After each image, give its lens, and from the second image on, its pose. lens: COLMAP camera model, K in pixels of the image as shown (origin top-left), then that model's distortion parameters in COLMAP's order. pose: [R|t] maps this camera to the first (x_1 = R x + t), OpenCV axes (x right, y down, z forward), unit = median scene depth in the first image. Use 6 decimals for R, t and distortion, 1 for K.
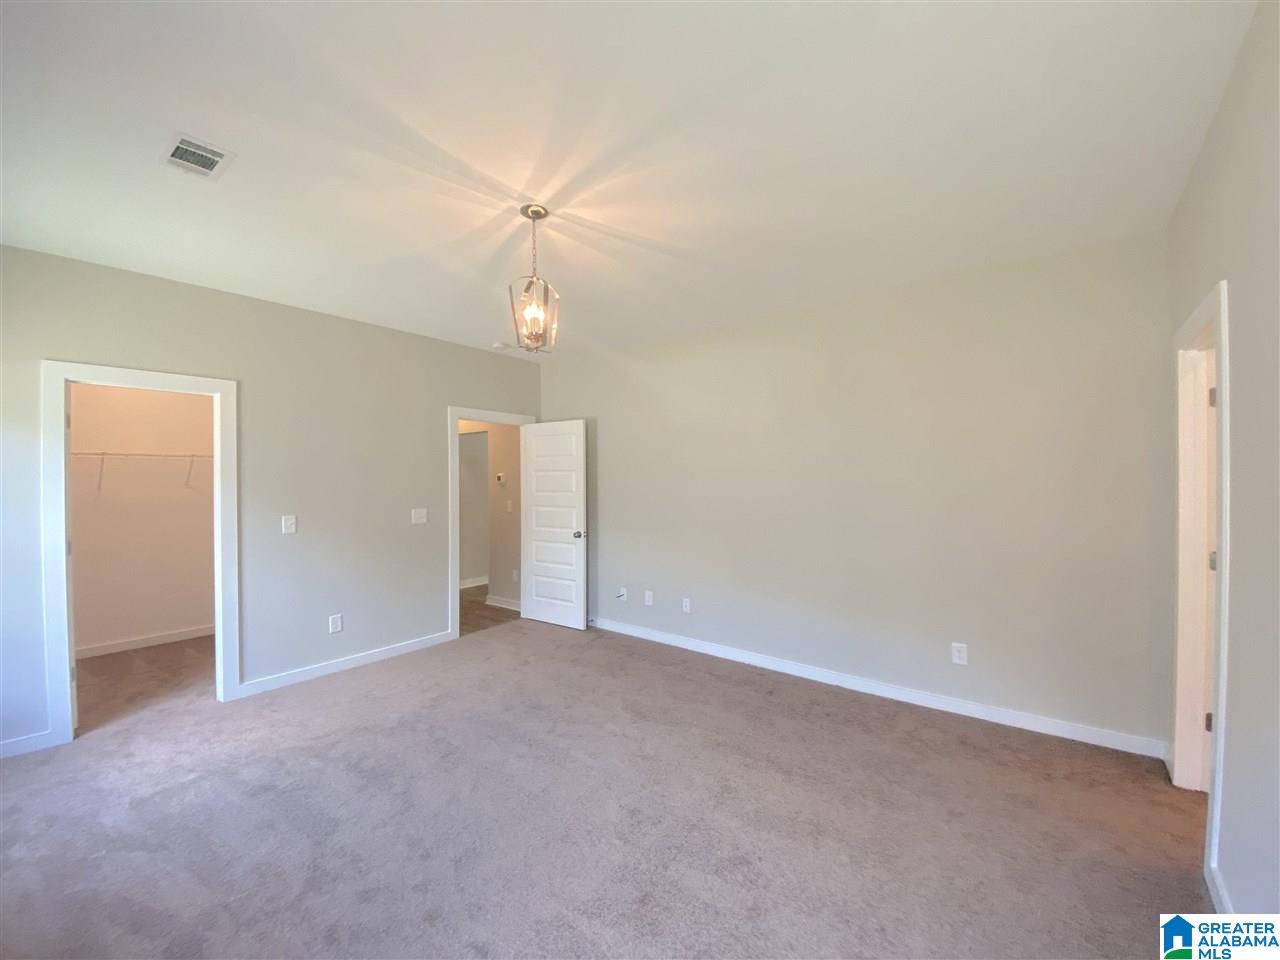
lens RADIAL K [[517.3, 0, 642.4], [0, 517.3, 482.0], [0, 0, 1]] dist [0.036829, -0.027528]
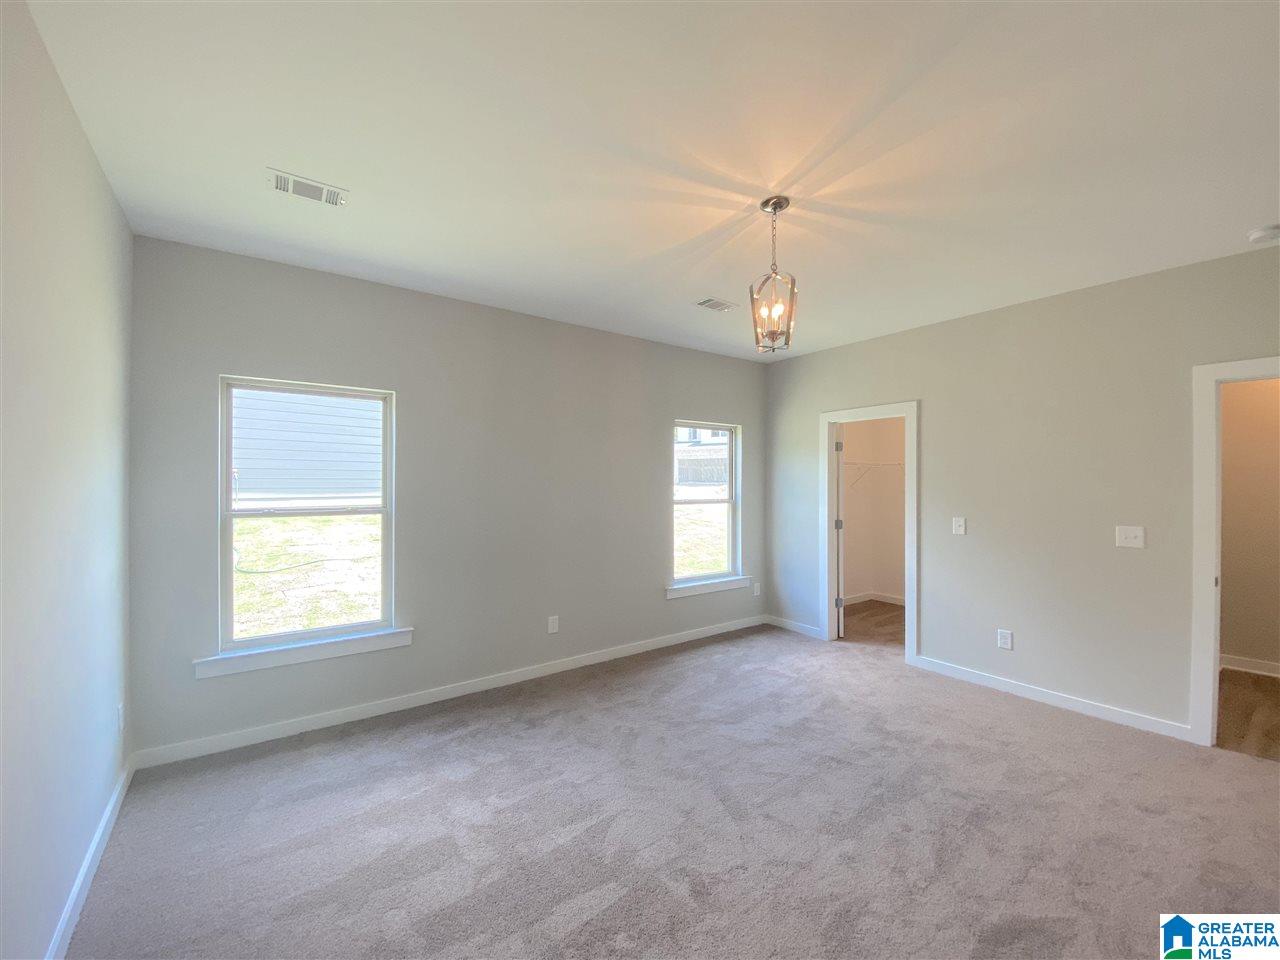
lens RADIAL K [[517.3, 0, 642.4], [0, 517.3, 482.0], [0, 0, 1]] dist [0.036829, -0.027528]
pose [[-0.271042, 0.000569, -0.962567, 0.638802], [-0.006319, 0.999977, 0.002371, -0.007572], [0.962547, 0.006725, -0.271033, 0.845084]]
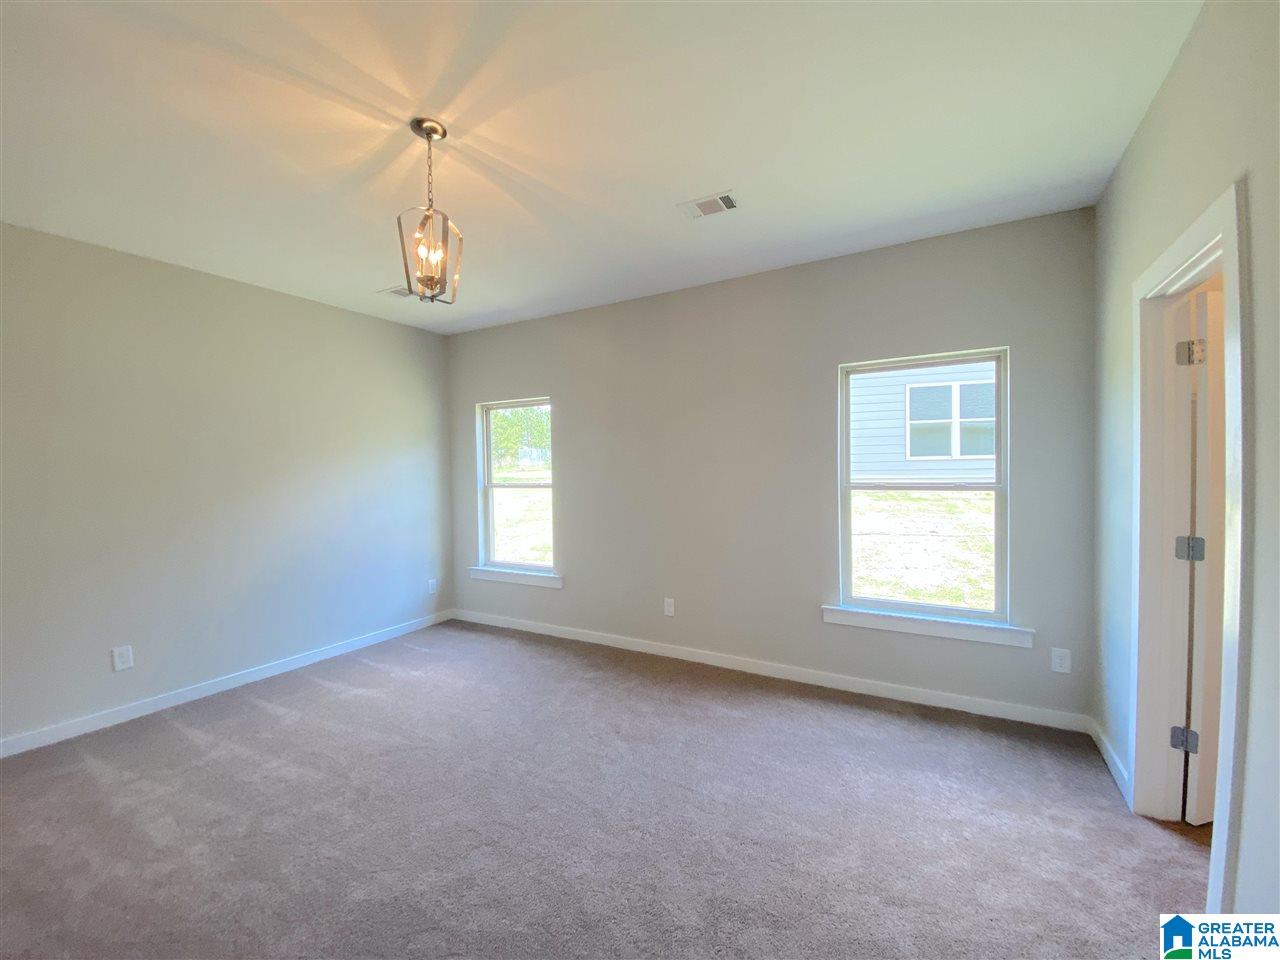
lens RADIAL K [[551.3, 0, 632.6], [0, 551.3, 501.2], [0, 0, 1]] dist [-0.001486, -0.000174]
pose [[-0.991494, 0.029434, -0.126777, -0.323233], [0.020079, 0.997023, 0.074444, -0.001640], [0.128590, 0.071265, -0.989134, 1.578296]]
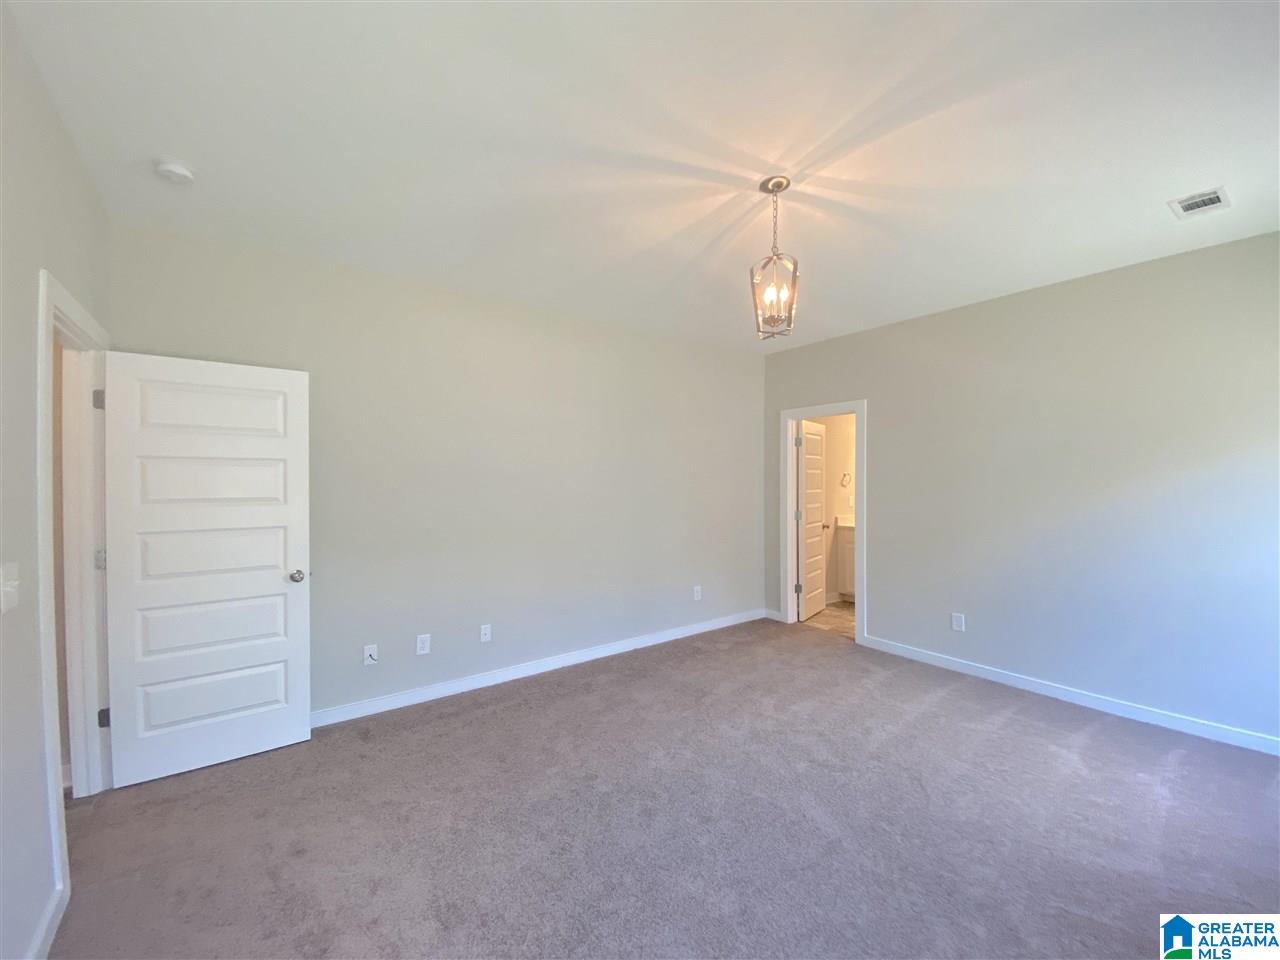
lens RADIAL K [[517.3, 0, 642.4], [0, 517.3, 482.0], [0, 0, 1]] dist [0.036829, -0.027528]
pose [[0.271339, 0.006017, 0.962465, -0.955468], [0.009246, 0.999918, -0.008858, 0.014397], [-0.962439, 0.011302, 0.271261, 0.804809]]
